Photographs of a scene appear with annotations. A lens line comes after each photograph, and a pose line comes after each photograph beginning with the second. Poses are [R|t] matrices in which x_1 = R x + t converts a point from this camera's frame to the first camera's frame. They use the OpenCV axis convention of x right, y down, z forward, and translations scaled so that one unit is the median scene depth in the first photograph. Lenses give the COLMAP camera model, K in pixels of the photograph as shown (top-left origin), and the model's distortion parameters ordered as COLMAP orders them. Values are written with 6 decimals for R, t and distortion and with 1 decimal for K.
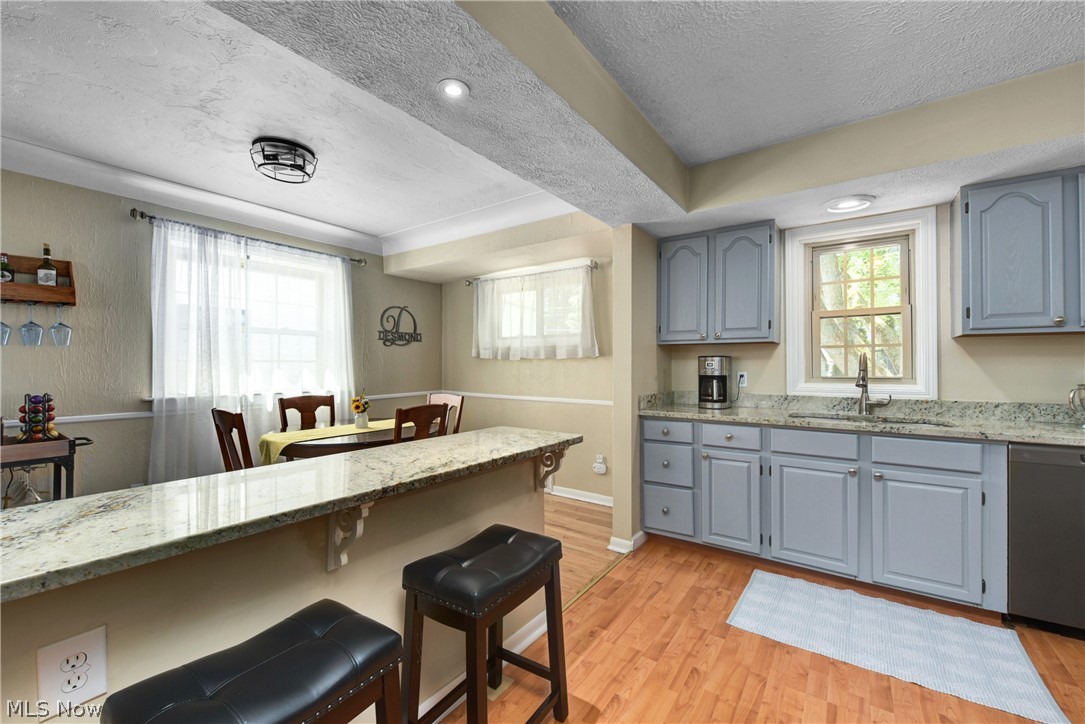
lens RADIAL K [[436.4, 0, 544.2], [0, 436.4, 364.2], [0, 0, 1]] dist [-0.009080, -0.000100]
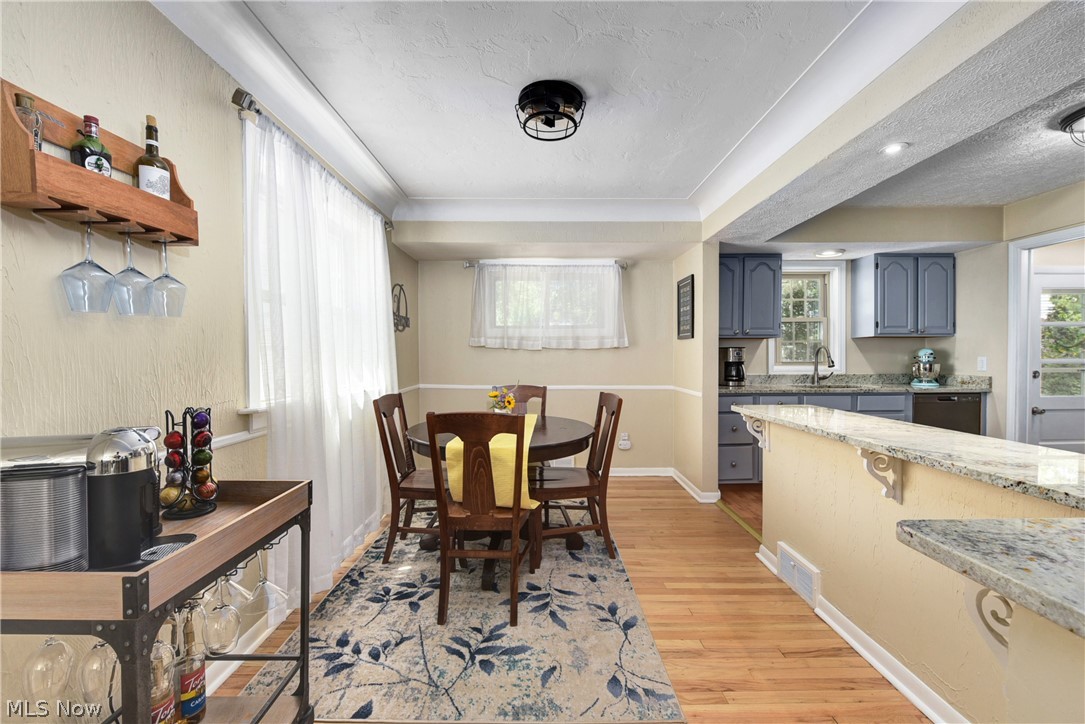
lens RADIAL K [[436.4, 0, 543.1], [0, 436.4, 363.6], [0, 0, 1]] dist [-0.009080, -0.000100]
pose [[0.811515, -0.013595, 0.584174, -0.927882], [0.001921, 0.999786, 0.020598, 0.003249], [-0.584329, -0.015593, 0.811367, 0.263370]]
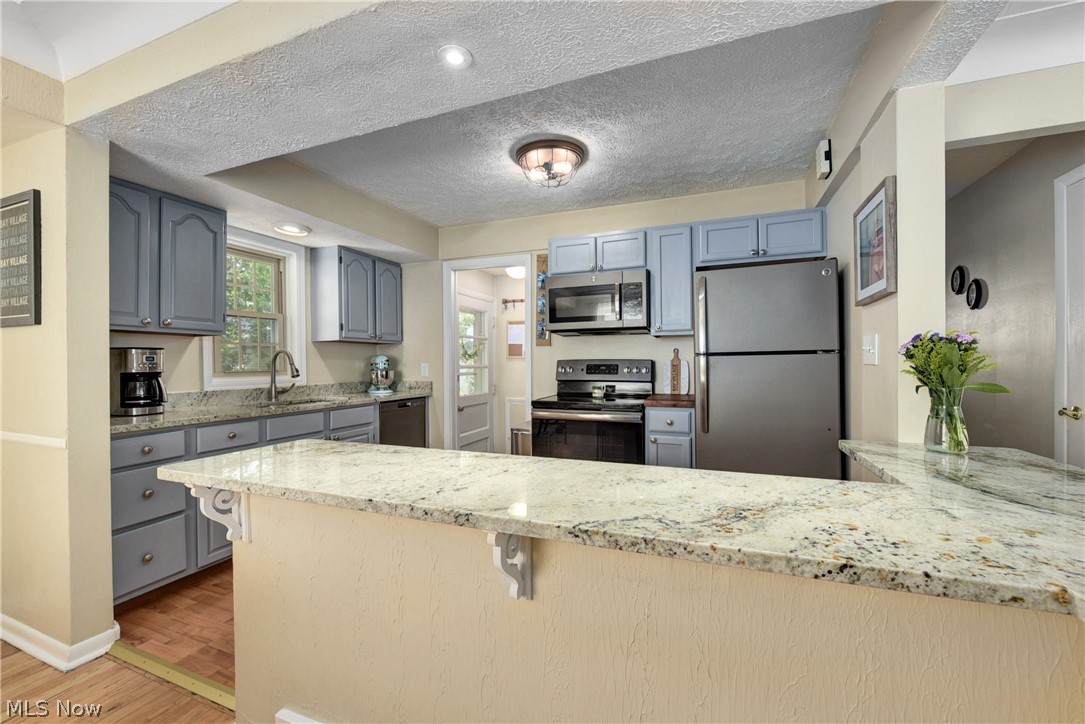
lens RADIAL K [[436.4, 0, 544.9], [0, 436.4, 363.2], [0, 0, 1]] dist [-0.009080, -0.000100]
pose [[-0.243341, -0.000928, 0.969940, -0.568738], [0.003533, 0.999992, 0.001843, 0.010591], [-0.969934, 0.003875, -0.243336, 0.512623]]
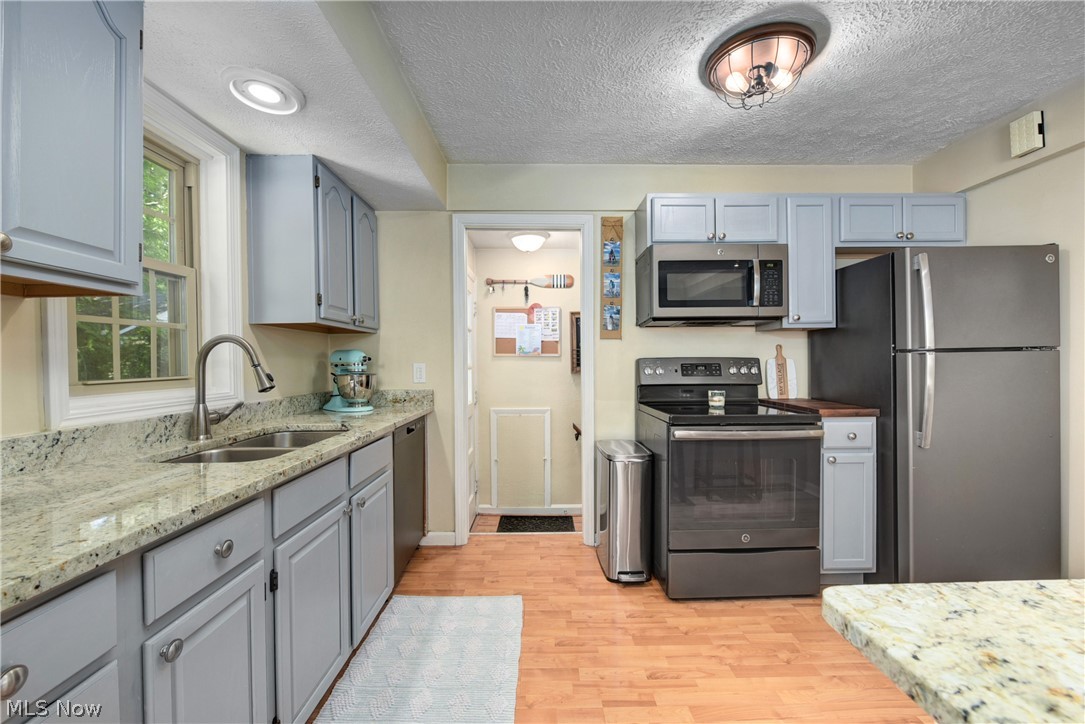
lens RADIAL K [[436.4, 0, 544.1], [0, 436.4, 364.4], [0, 0, 1]] dist [-0.009080, -0.000100]
pose [[-0.588155, -0.002017, 0.808746, -0.021063], [0.005261, 0.999966, 0.006320, 0.010277], [-0.808731, 0.007972, -0.588125, 0.886446]]
